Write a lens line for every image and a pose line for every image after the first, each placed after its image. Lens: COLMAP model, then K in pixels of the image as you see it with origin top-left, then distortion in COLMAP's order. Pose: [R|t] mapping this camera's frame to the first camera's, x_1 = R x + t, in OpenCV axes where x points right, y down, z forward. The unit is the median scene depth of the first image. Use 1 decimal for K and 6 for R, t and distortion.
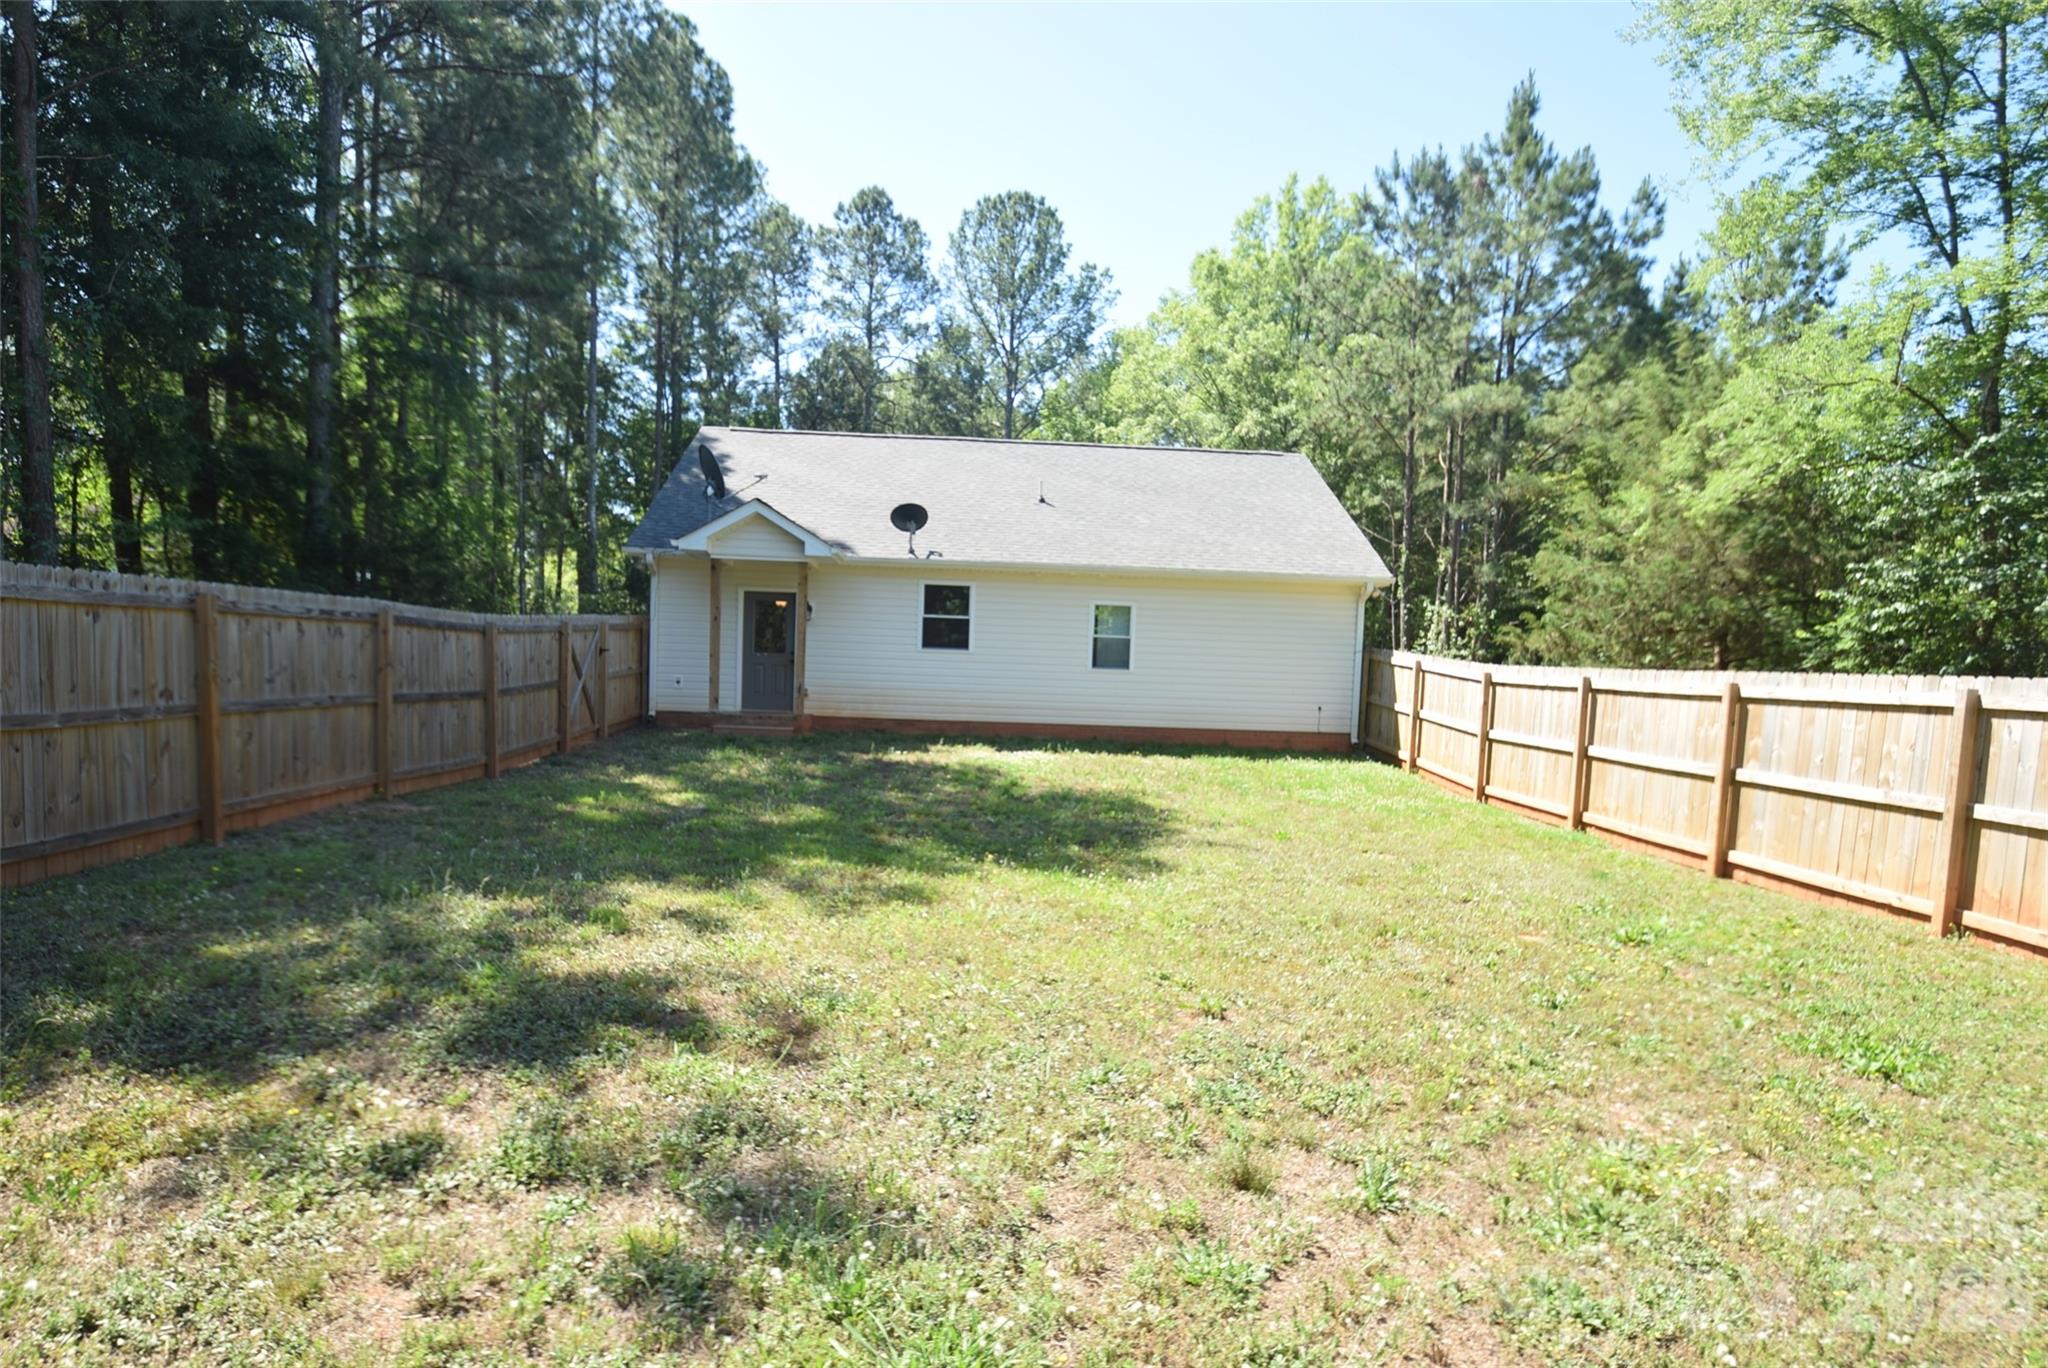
lens RADIAL K [[1139.8, 0, 1003.9], [0, 1139.8, 722.6], [0, 0, 1]] dist [0.004019, -0.015823]
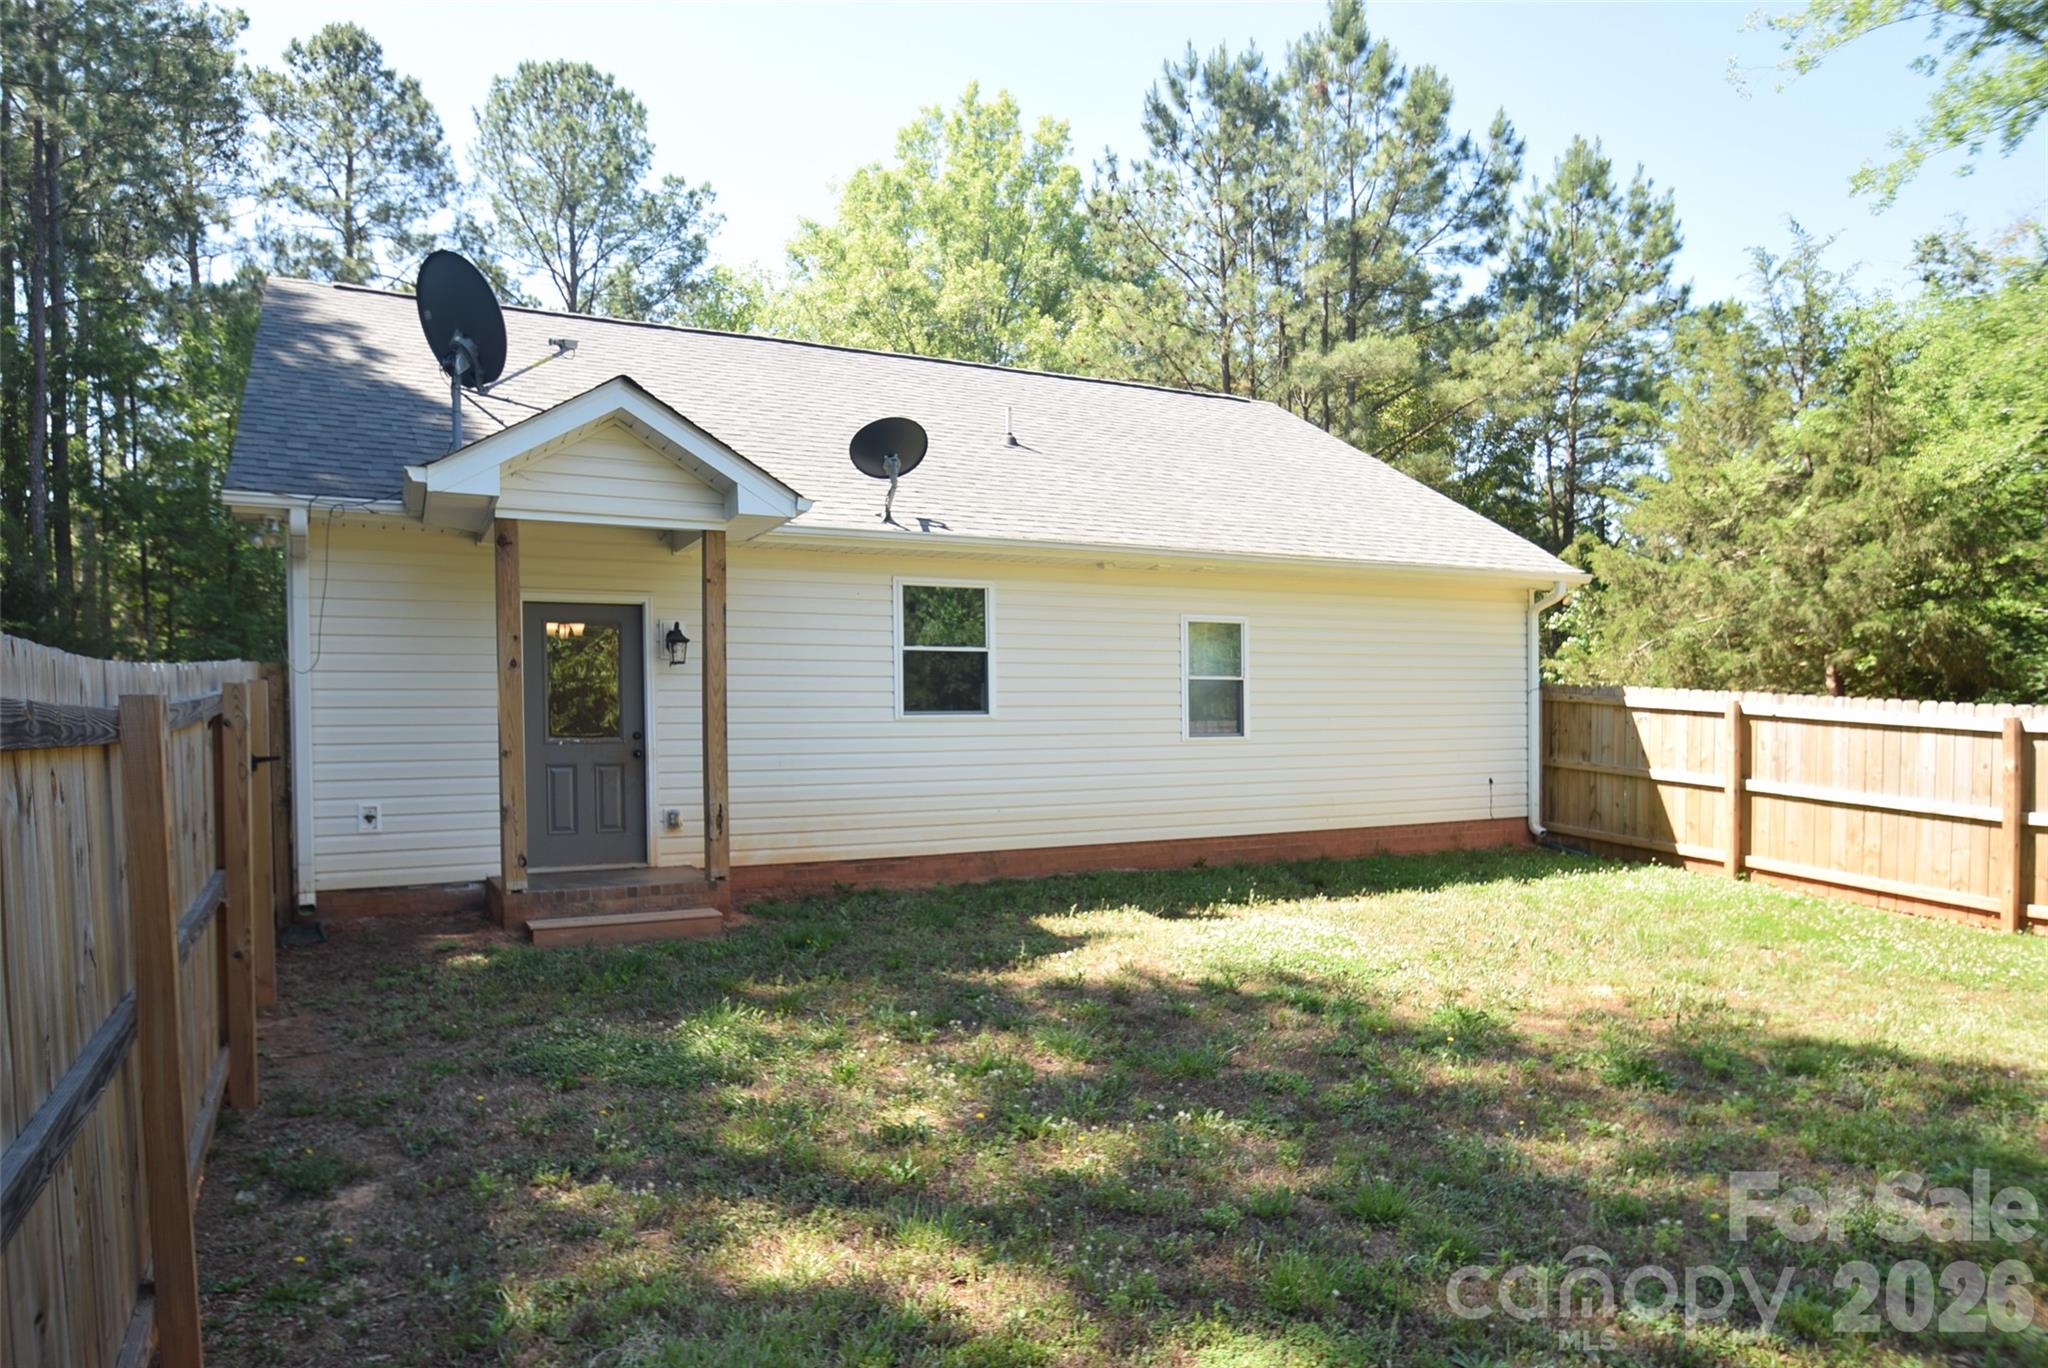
lens RADIAL K [[1342.0, 0, 1047.3], [0, 1342.0, 718.9], [0, 0, 1]] dist [-0.014039, 0.000634]
pose [[0.910016, -0.043189, 0.412317, -0.250600], [0.061016, 0.997681, -0.030163, -0.039964], [-0.410058, 0.052607, 0.910541, 0.429736]]
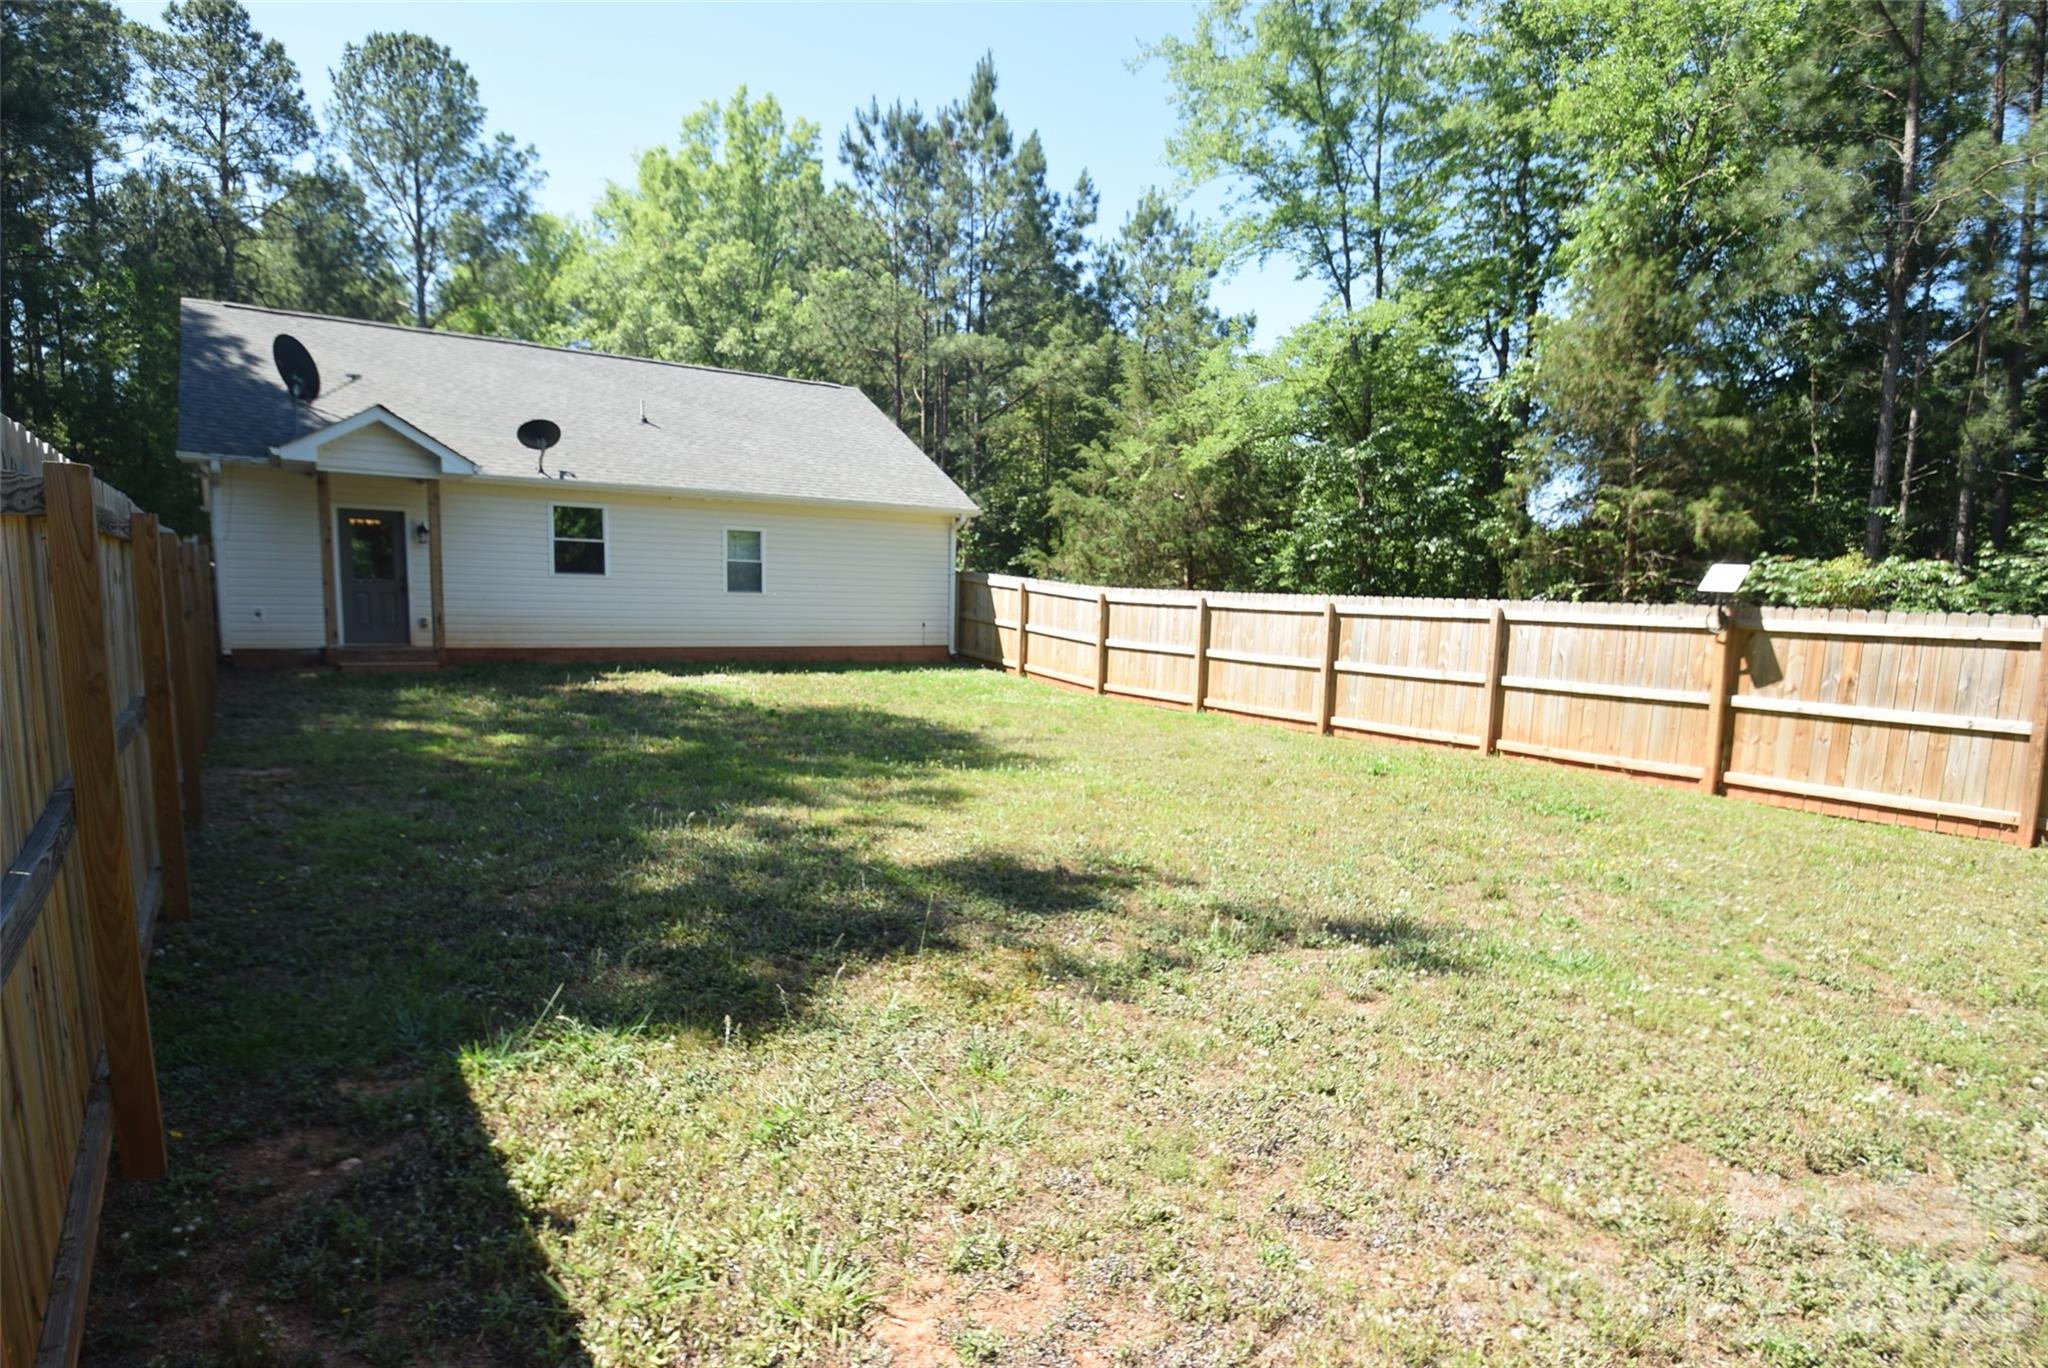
lens RADIAL K [[1139.8, 0, 1018.4], [0, 1139.8, 720.4], [0, 0, 1]] dist [0.004019, -0.015823]
pose [[0.856054, -0.069311, 0.512218, -0.231441], [0.030354, 0.996000, 0.084045, -0.009932], [-0.515994, -0.056400, 0.854733, -0.027927]]
